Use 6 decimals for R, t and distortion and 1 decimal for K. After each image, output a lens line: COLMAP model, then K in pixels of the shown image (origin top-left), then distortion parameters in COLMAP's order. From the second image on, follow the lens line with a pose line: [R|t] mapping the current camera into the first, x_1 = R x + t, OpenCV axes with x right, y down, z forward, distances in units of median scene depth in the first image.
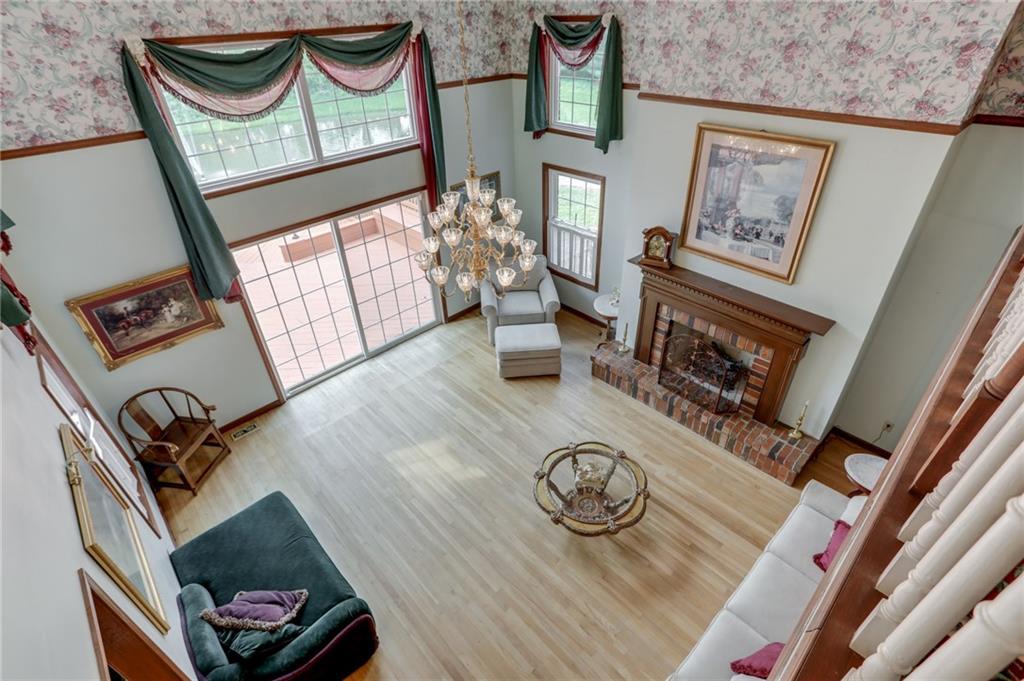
lens RADIAL K [[497.4, 0, 515.3], [0, 497.4, 349.7], [0, 0, 1]] dist [-0.002731, 0.003840]
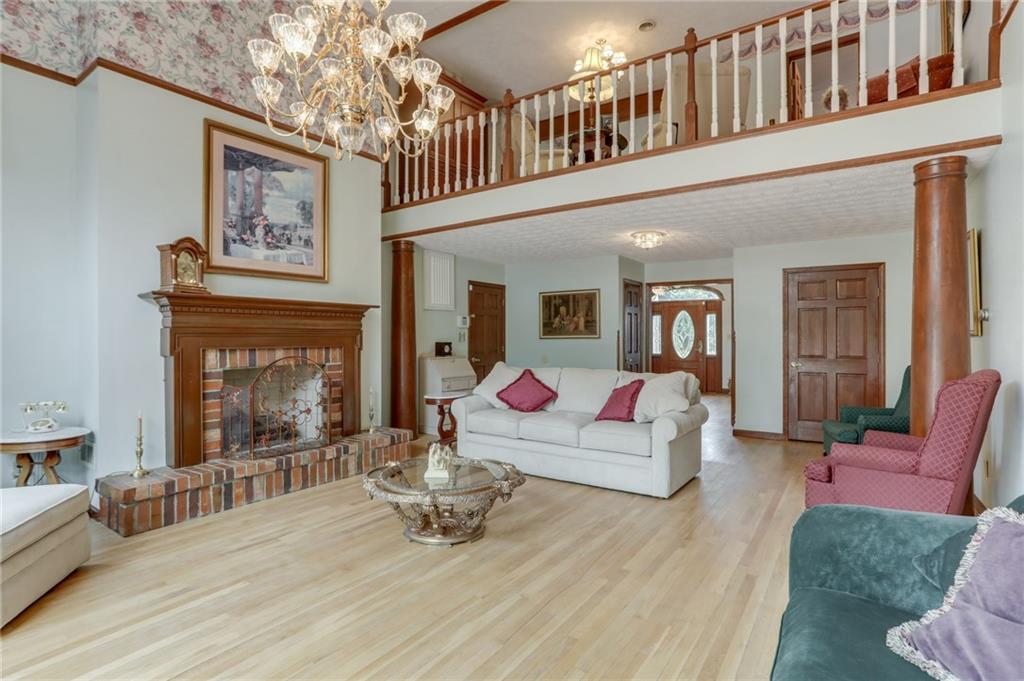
lens RADIAL K [[497.4, 0, 510.3], [0, 497.4, 332.7], [0, 0, 1]] dist [-0.002731, 0.003840]
pose [[-0.194540, 0.020638, 0.980677, -0.591513], [0.582999, 0.806458, 0.098680, 0.083616], [-0.788839, 0.590931, -0.168920, 0.927383]]
